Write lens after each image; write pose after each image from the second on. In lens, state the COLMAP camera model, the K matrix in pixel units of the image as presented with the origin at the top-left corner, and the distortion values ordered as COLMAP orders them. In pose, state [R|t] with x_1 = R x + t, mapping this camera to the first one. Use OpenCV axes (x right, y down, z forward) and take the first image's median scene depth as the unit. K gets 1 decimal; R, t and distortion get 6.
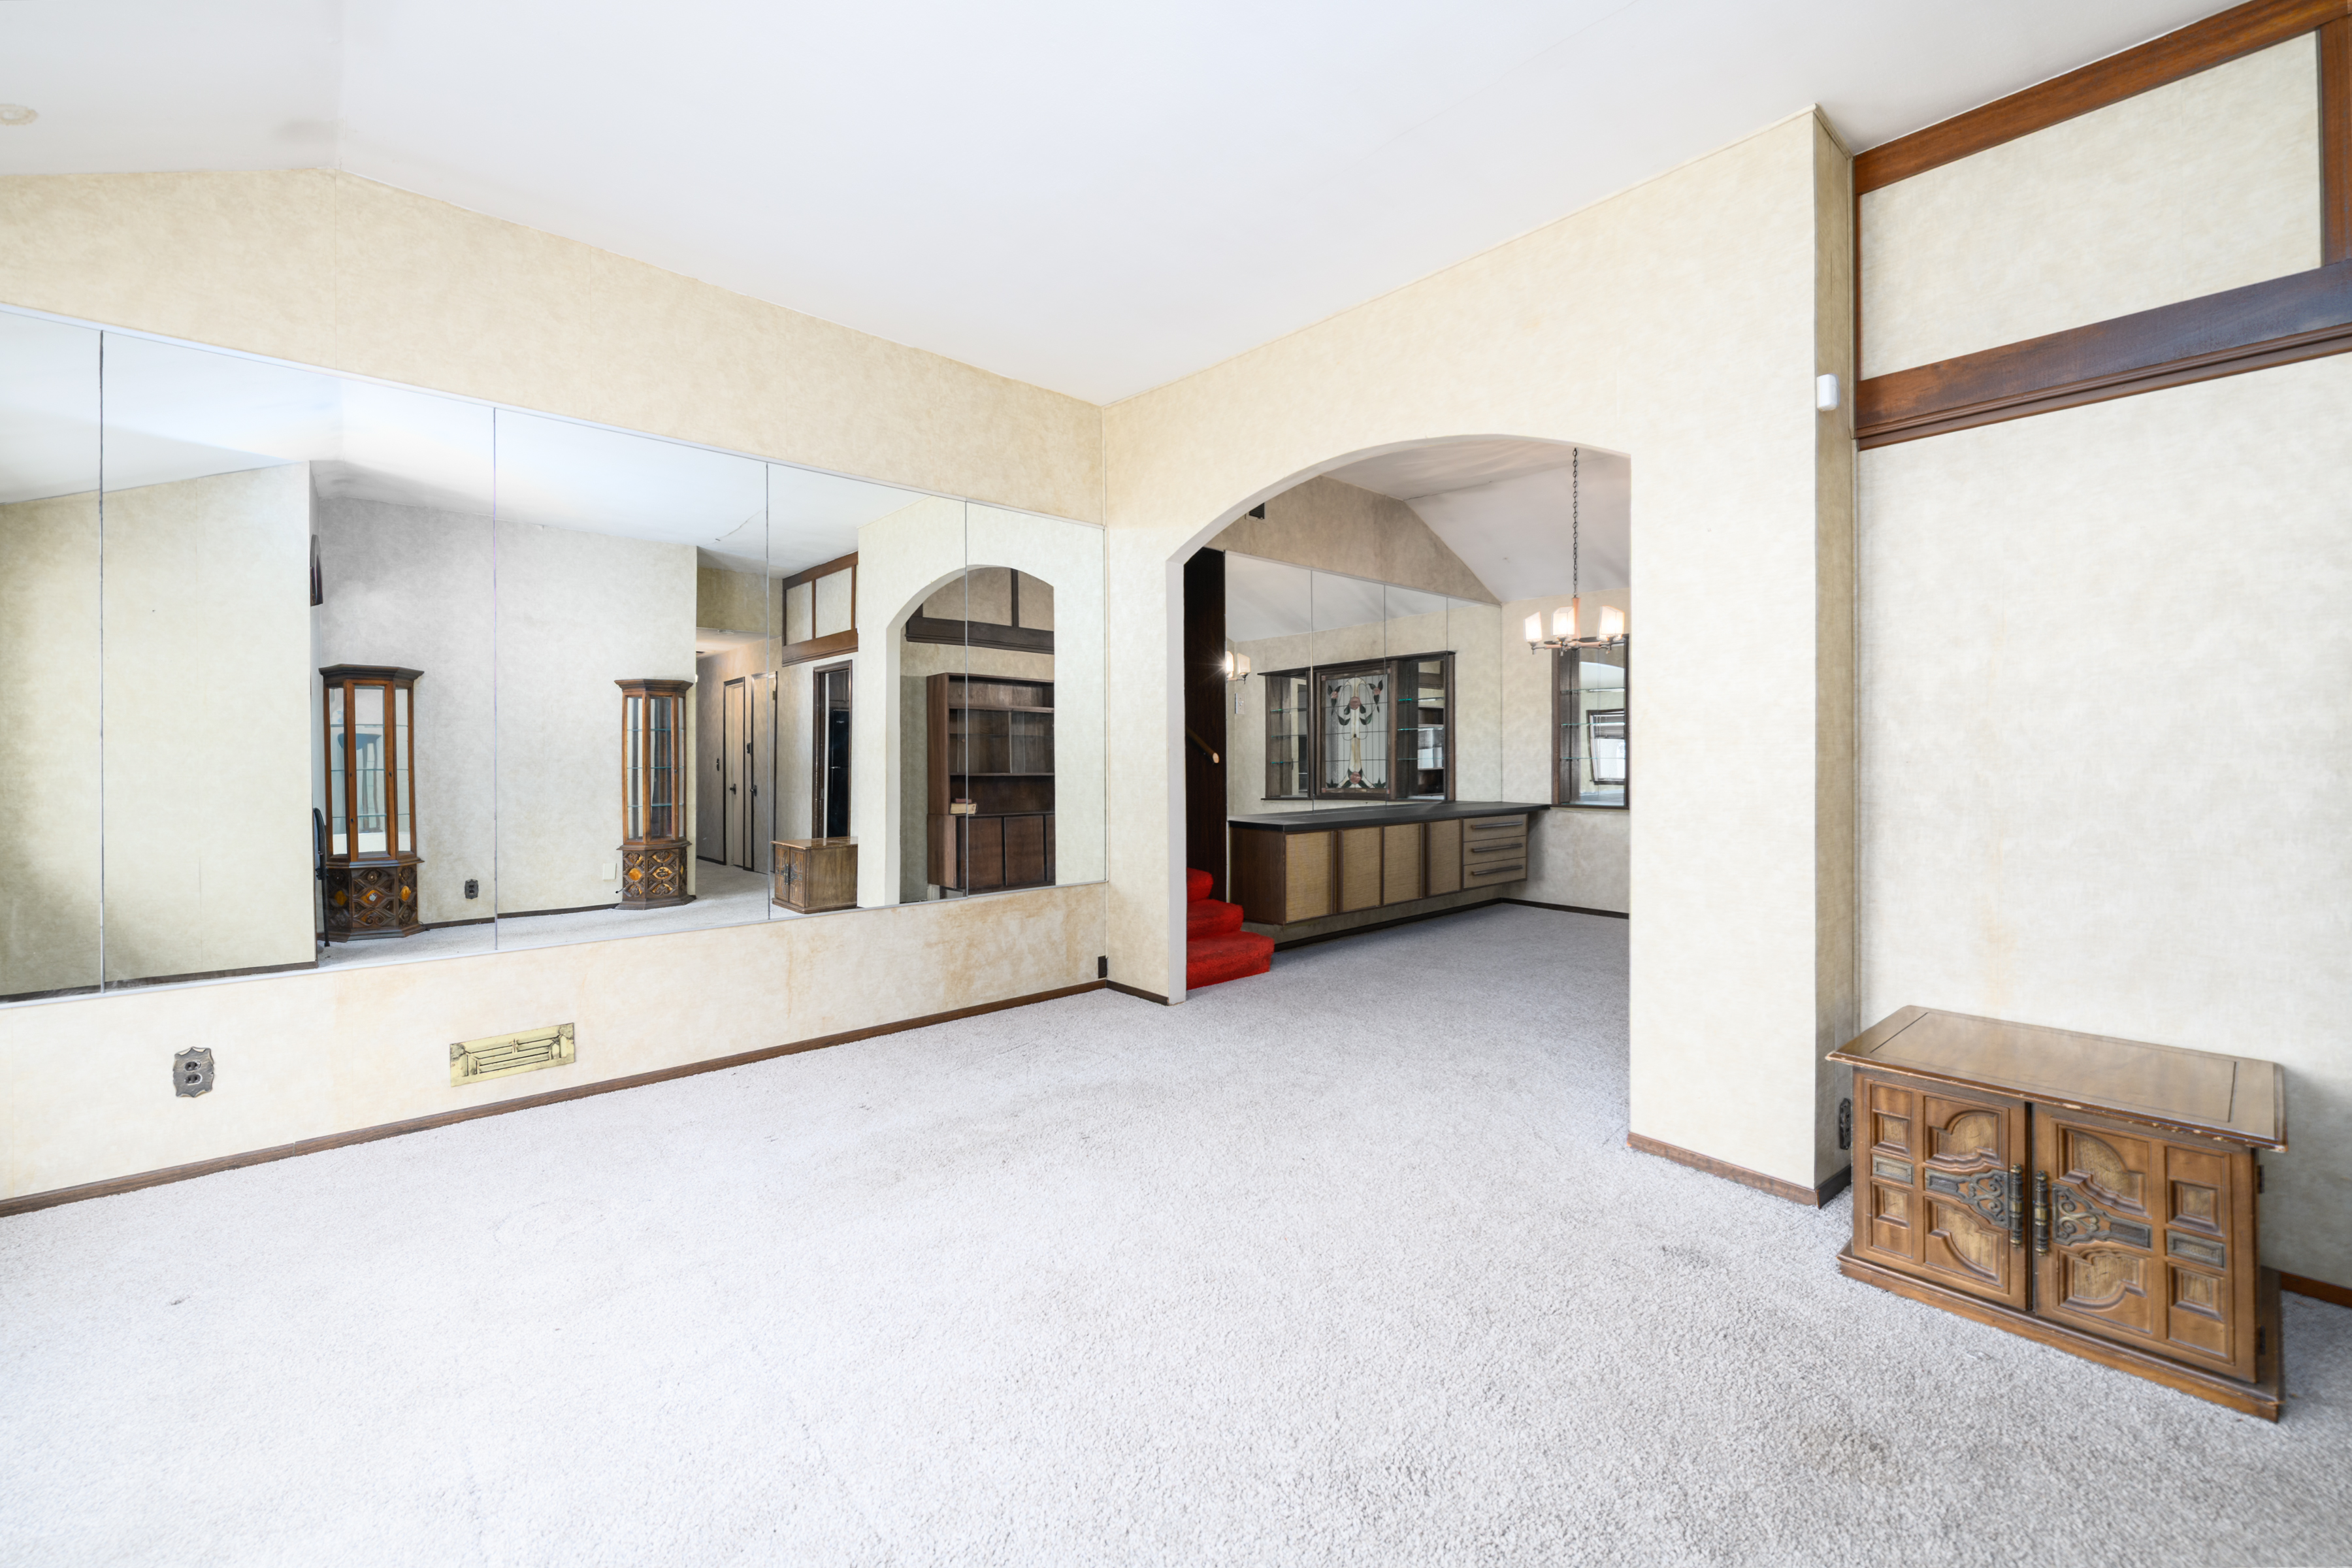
lens RADIAL K [[925.5, 0, 1177.2], [0, 925.5, 762.2], [0, 0, 1]] dist [0.001734, -0.003636]
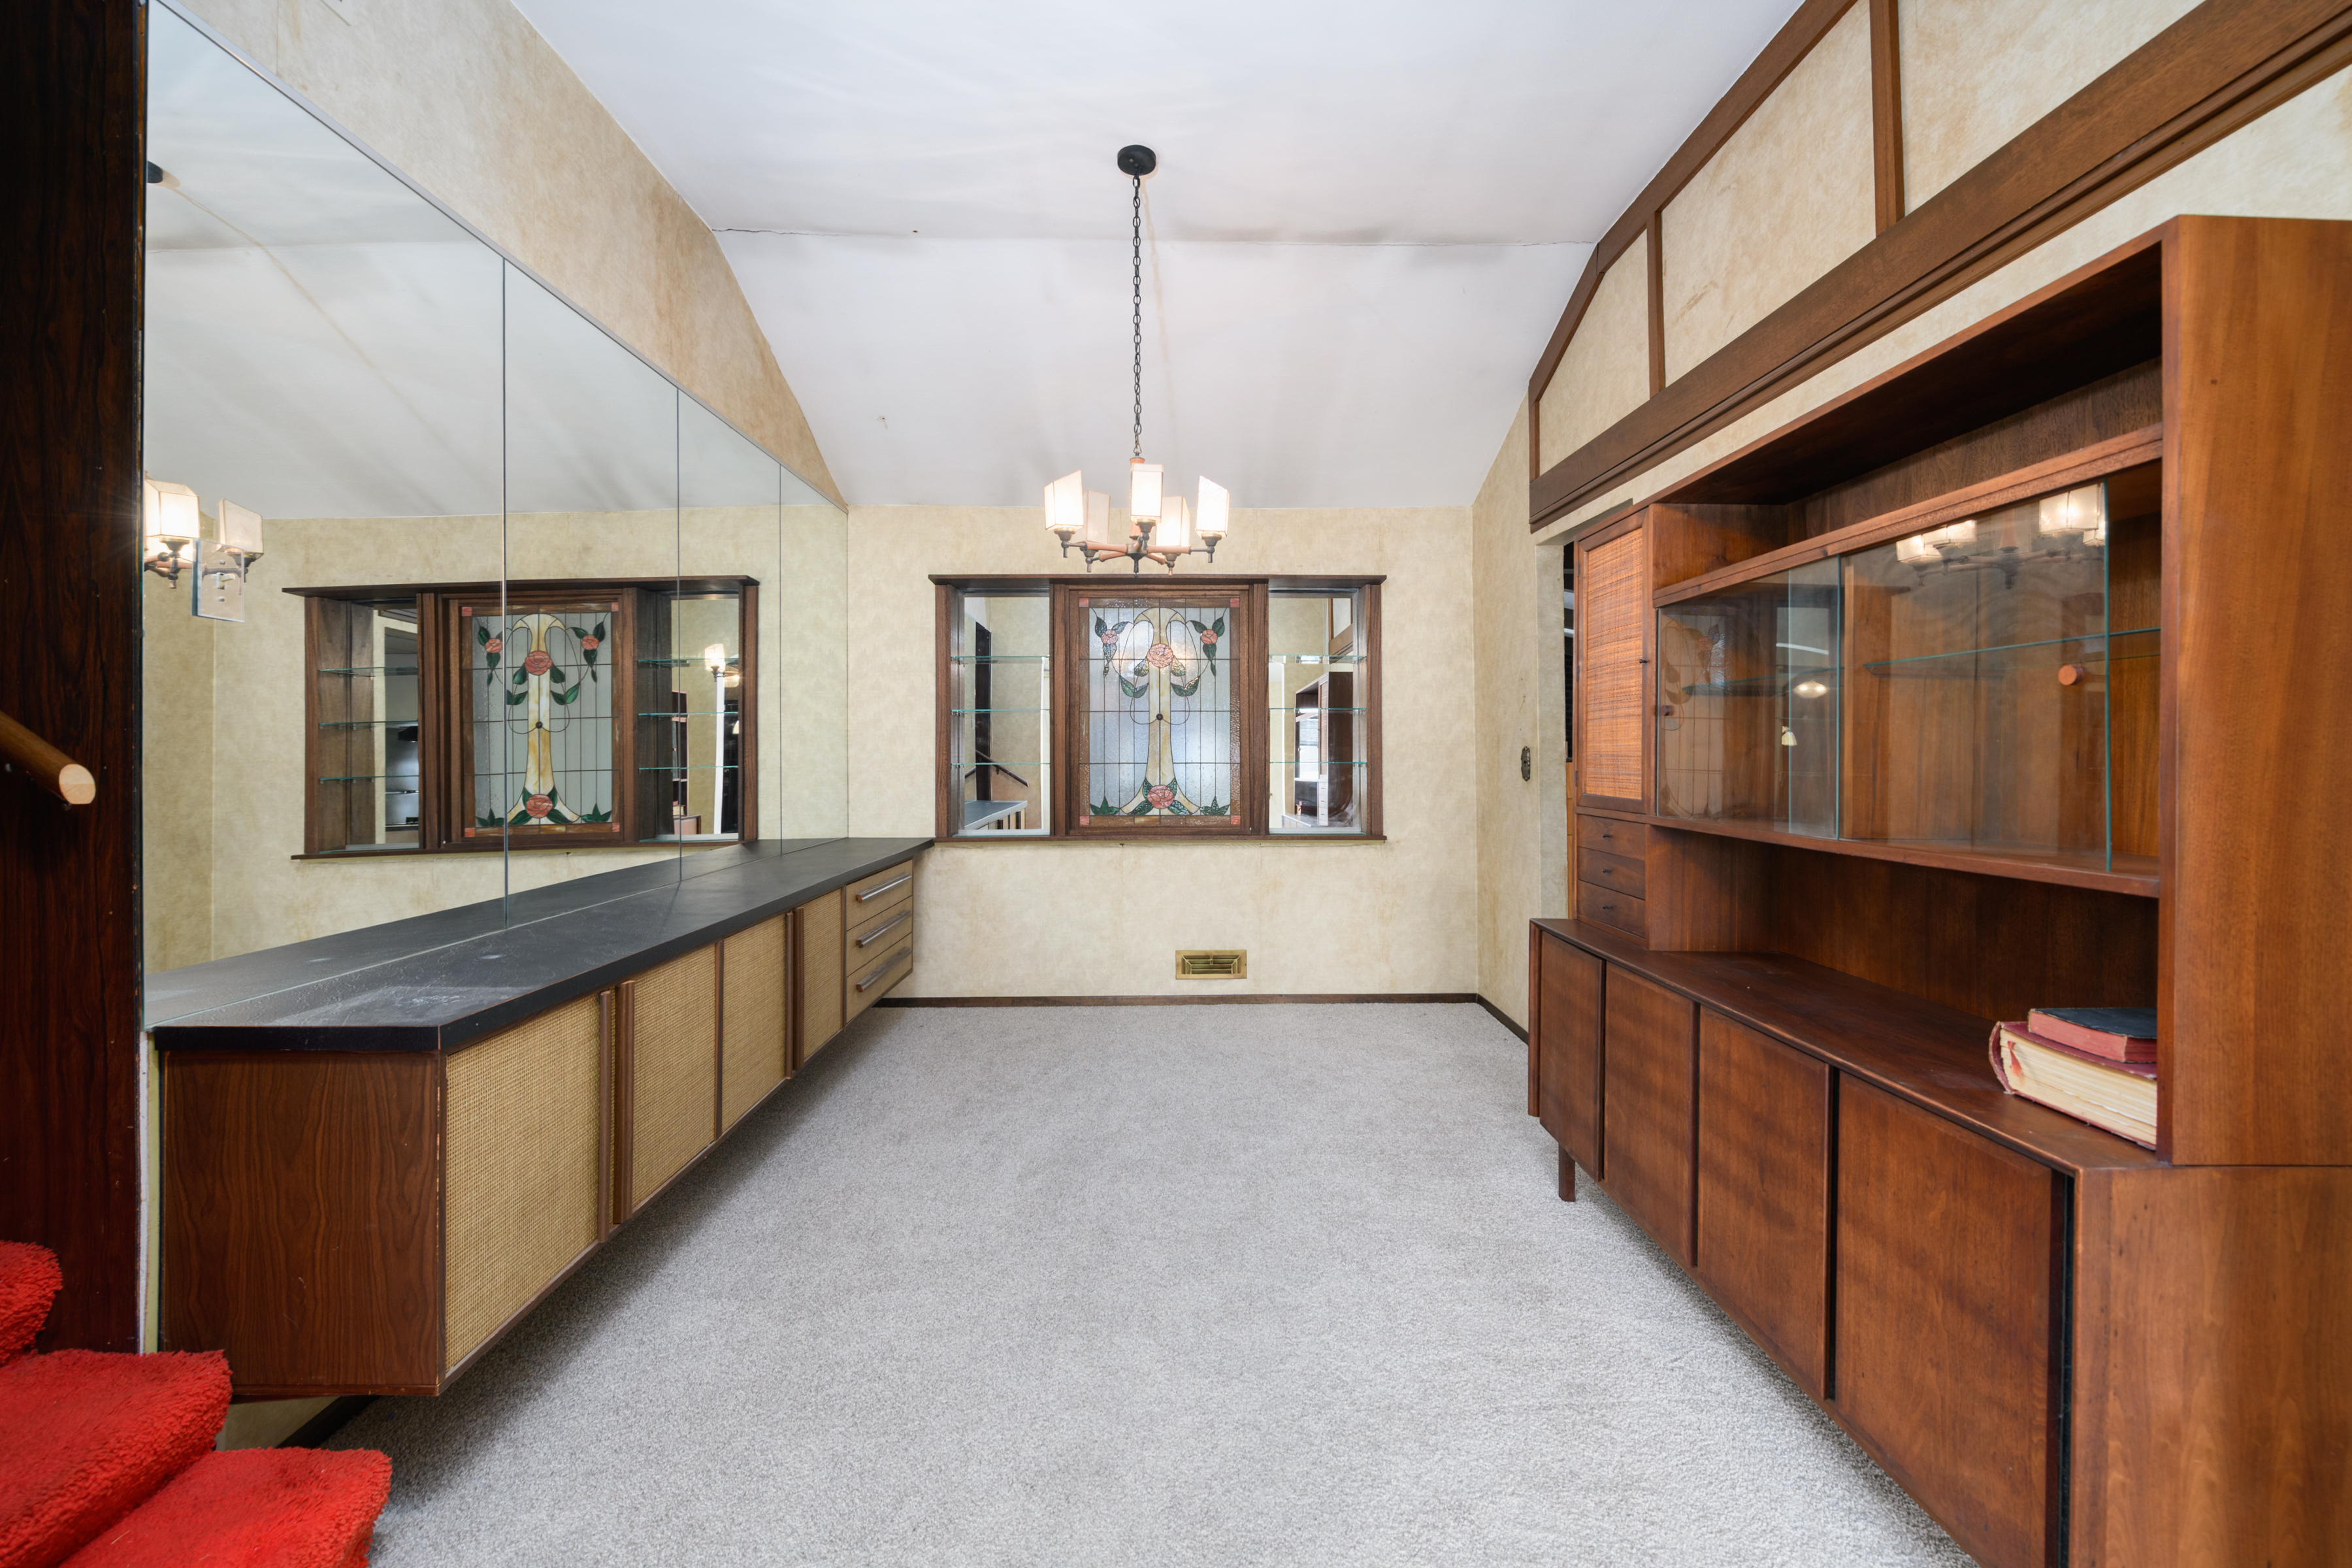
lens RADIAL K [[943.4, 0, 1178.3], [0, 943.4, 747.7], [0, 0, 1]] dist [0.001369, 0.000110]
pose [[0.658987, 0.000052, 0.752154, 0.044366], [0.012301, 0.999866, -0.010847, -0.008550], [-0.752054, 0.016400, 0.658898, 0.583433]]
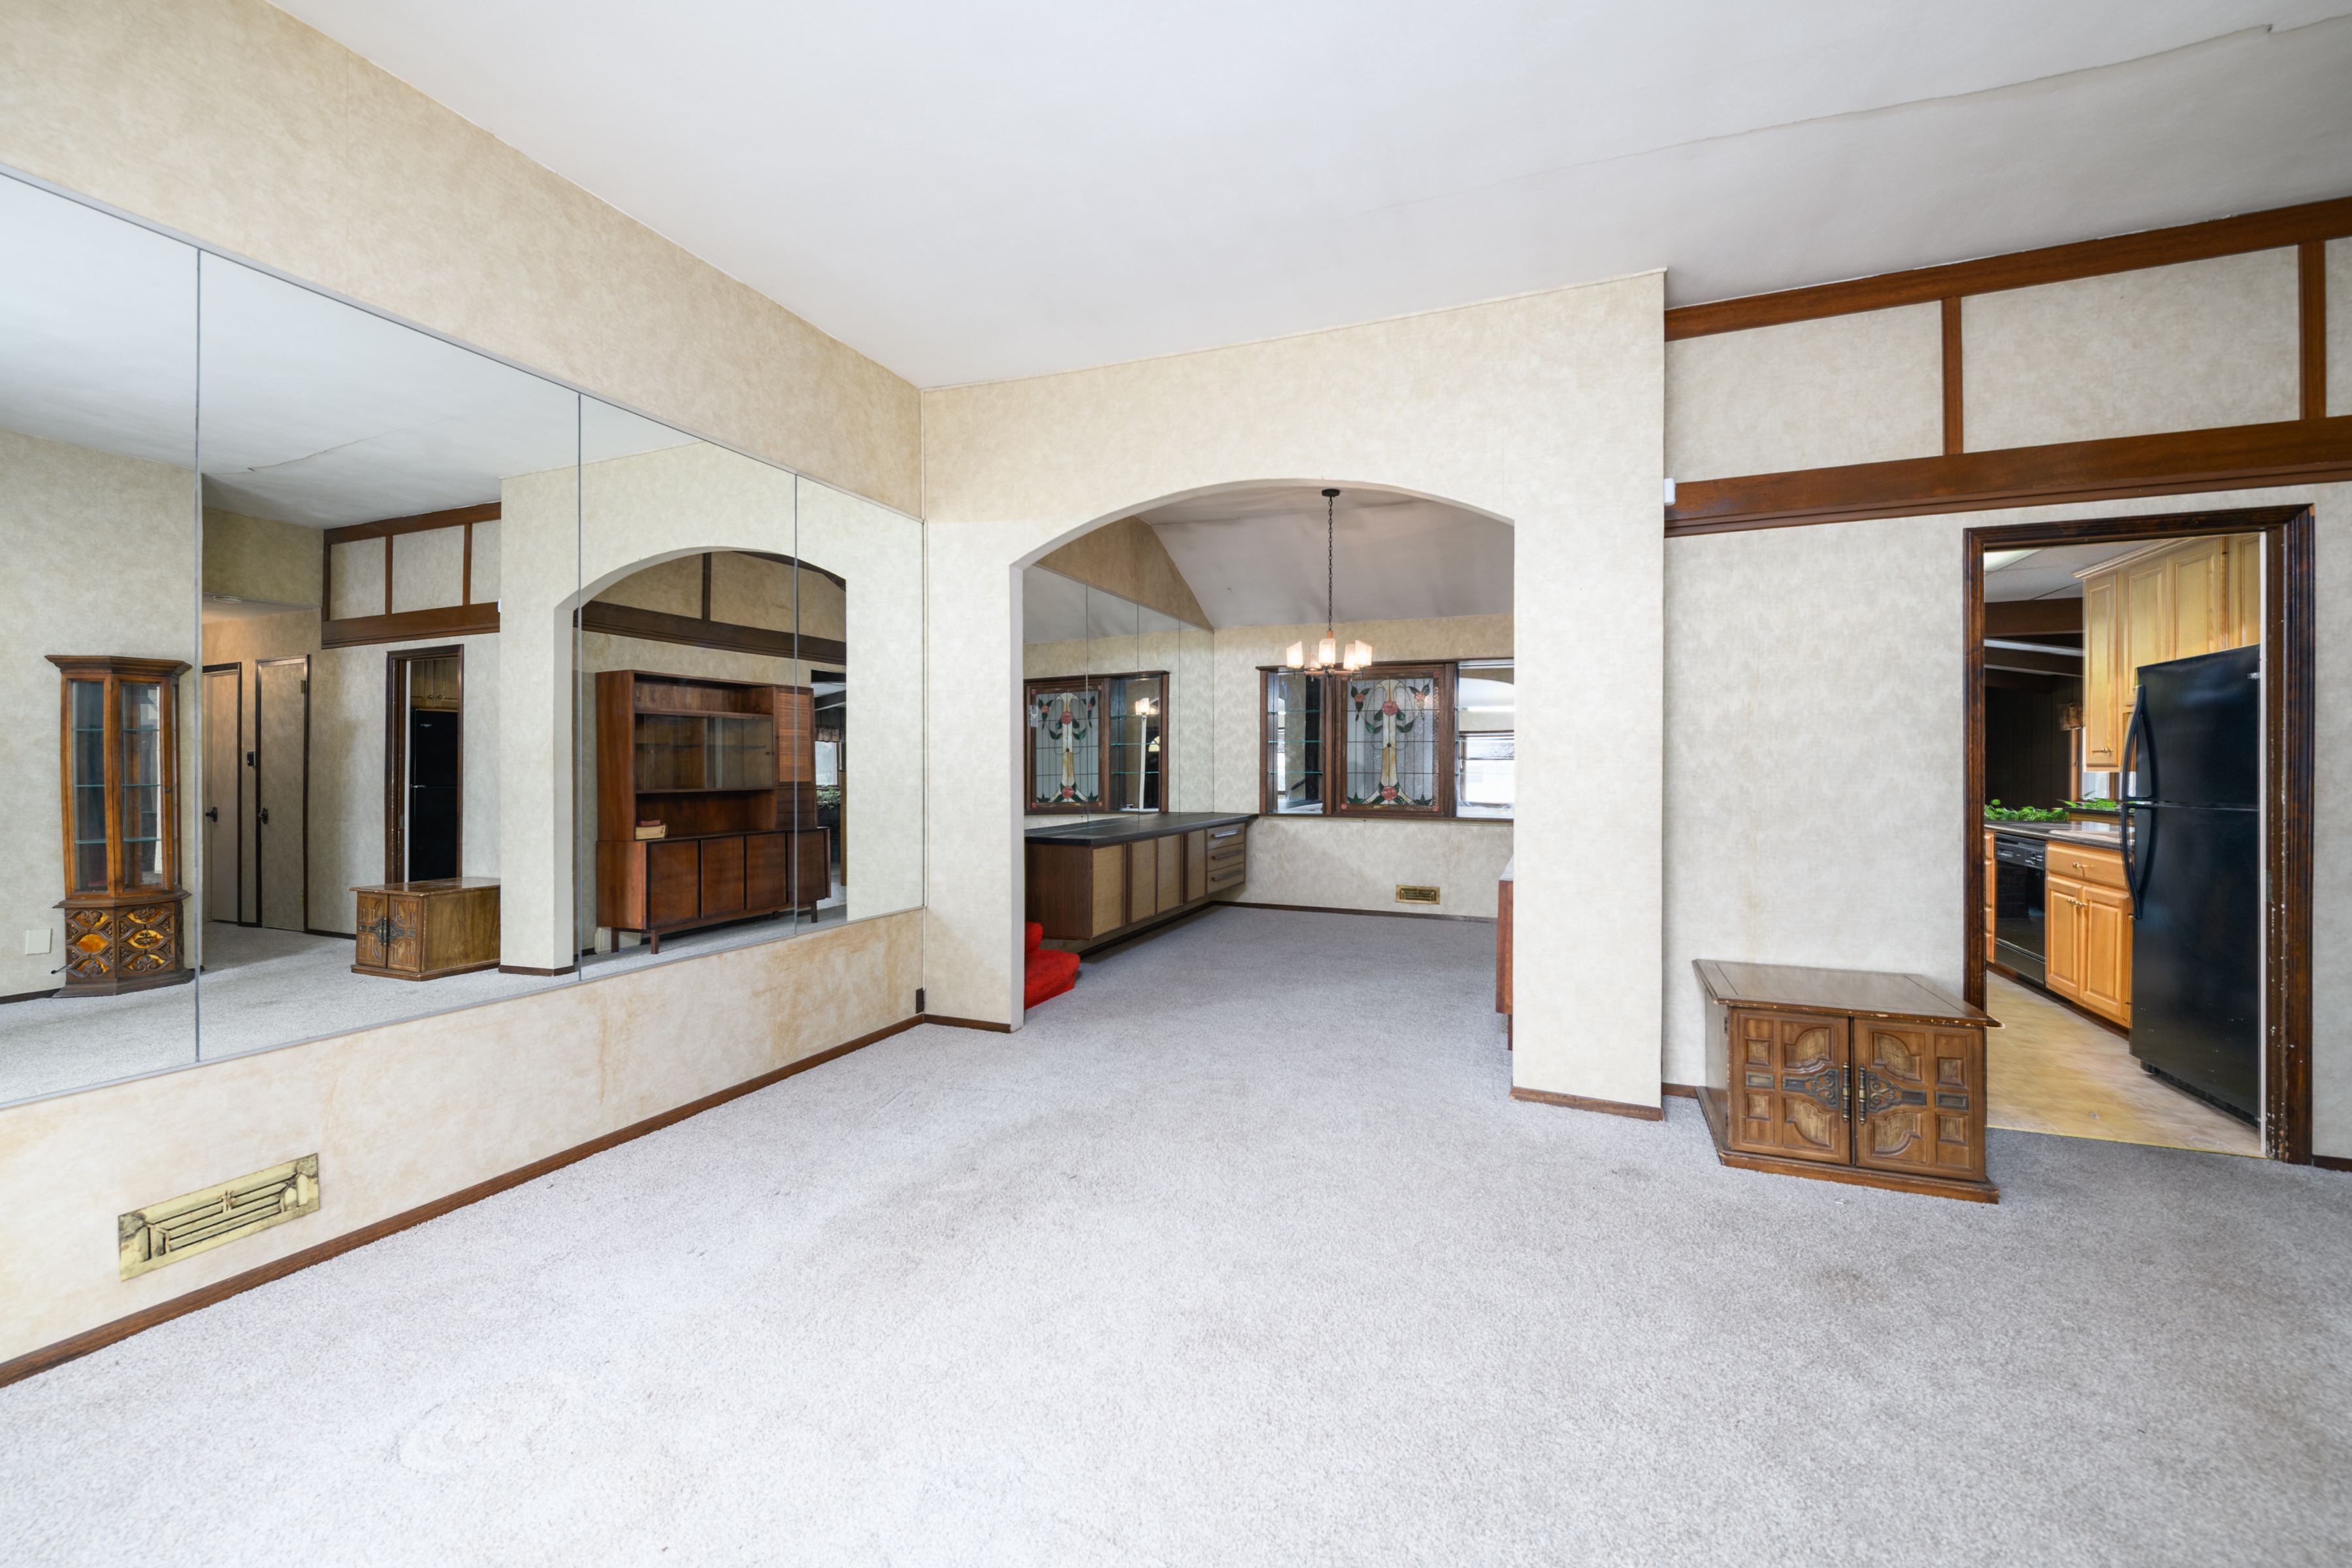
lens RADIAL K [[926.7, 0, 1174.0], [0, 926.7, 774.3], [0, 0, 1]] dist [0.001000, -0.002736]
pose [[0.903509, -0.000876, 0.428567, -0.207698], [0.001413, 0.999999, -0.000935, -0.001273], [-0.428566, 0.001450, 0.903509, 0.053075]]
